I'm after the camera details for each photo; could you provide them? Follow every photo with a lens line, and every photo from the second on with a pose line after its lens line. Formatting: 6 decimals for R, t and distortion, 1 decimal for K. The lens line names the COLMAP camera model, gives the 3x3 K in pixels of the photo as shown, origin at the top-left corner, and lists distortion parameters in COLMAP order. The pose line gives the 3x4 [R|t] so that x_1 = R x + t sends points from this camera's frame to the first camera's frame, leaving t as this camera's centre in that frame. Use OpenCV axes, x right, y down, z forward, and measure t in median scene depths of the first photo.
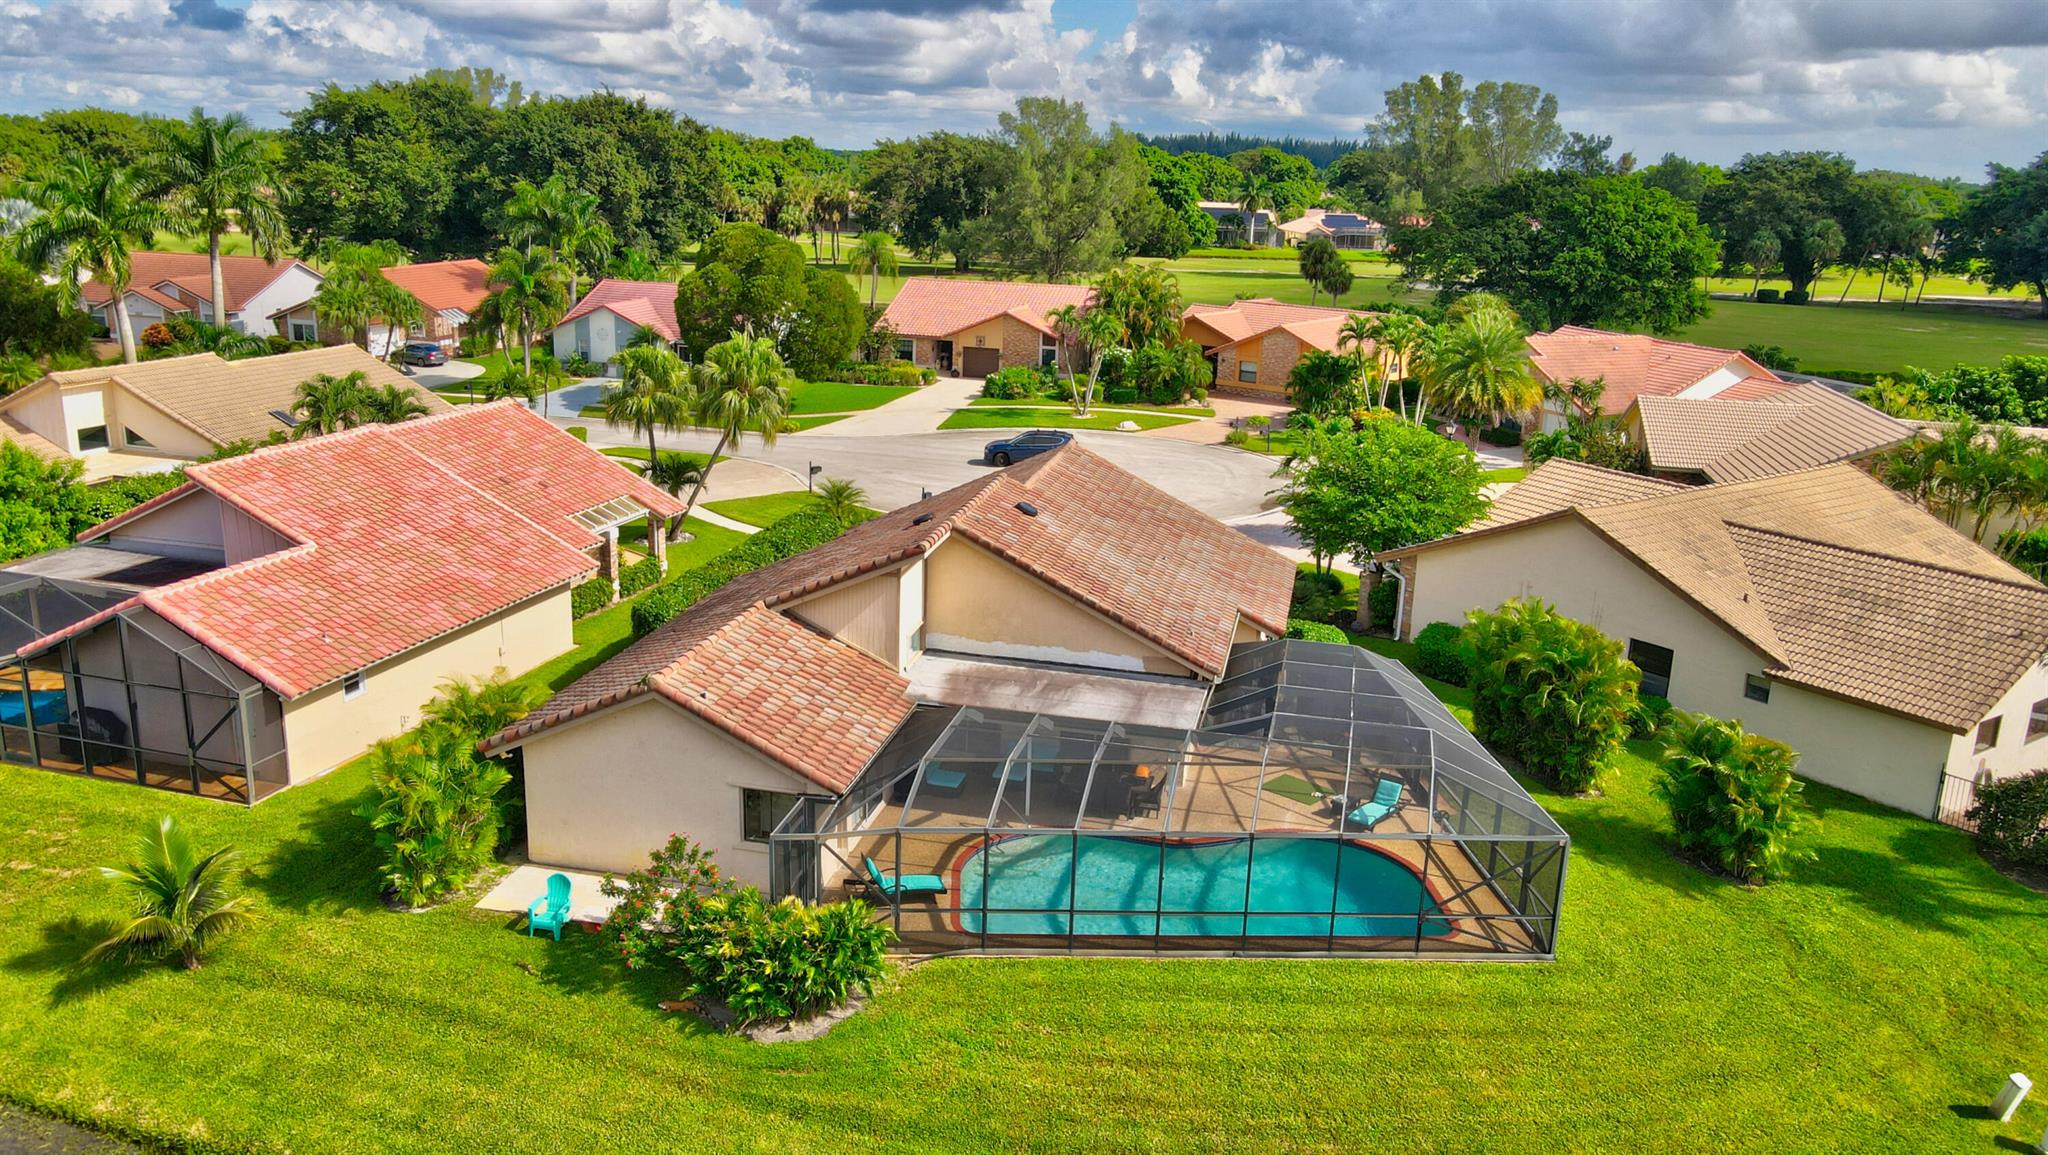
lens RADIAL K [[1520.6, 0, 1024.0], [0, 1520.6, 577.5], [0, 0, 1]] dist [0.000027, 0.025947]
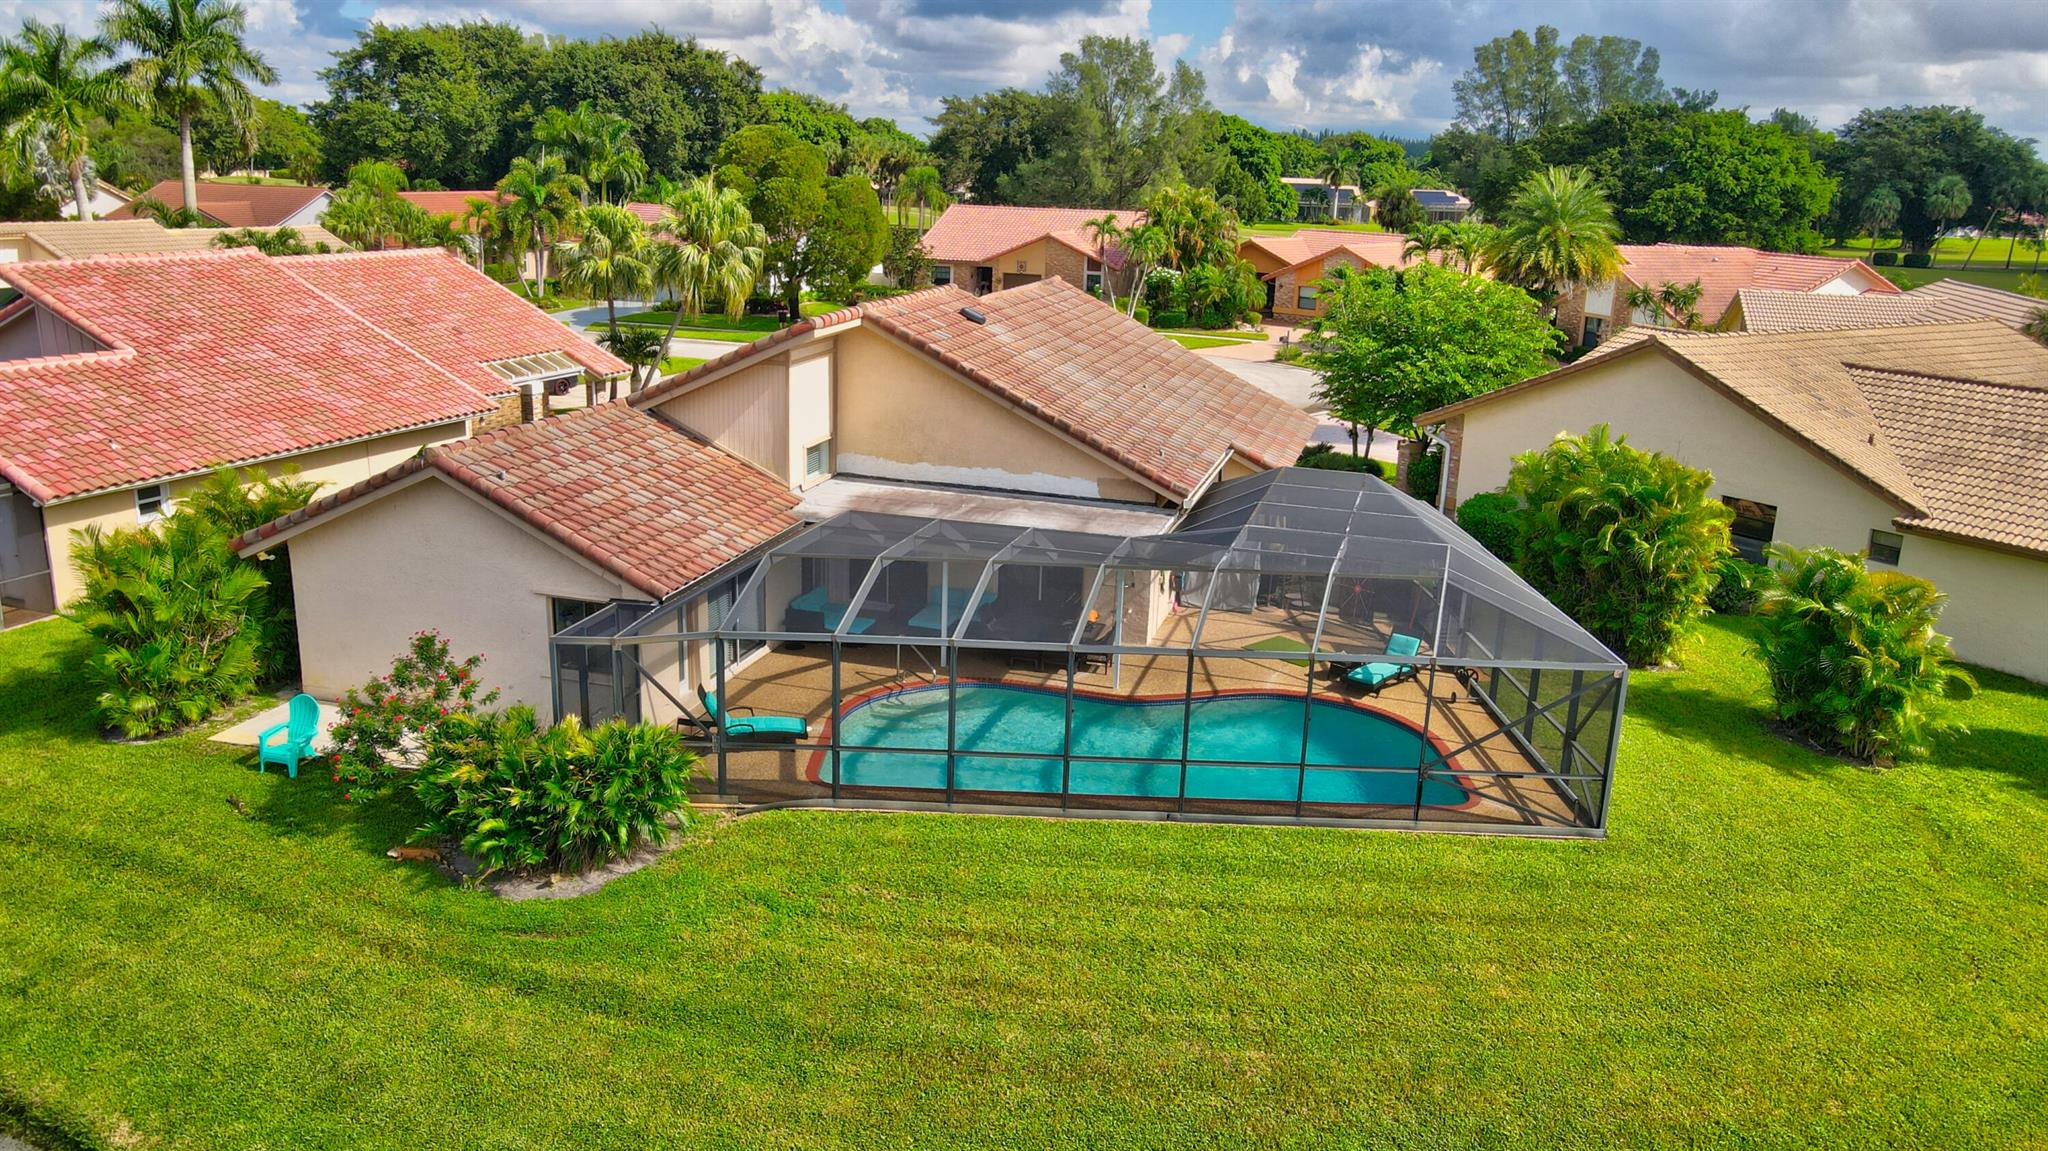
lens RADIAL K [[1488.3, 0, 1037.1], [0, 1488.3, 595.2], [0, 0, 1]] dist [0.007158, 0.010011]
pose [[0.998289, 0.017090, -0.055920, 0.074104], [-0.016943, 0.999852, 0.003113, 0.090405], [0.055965, -0.002160, 0.998430, 0.173745]]
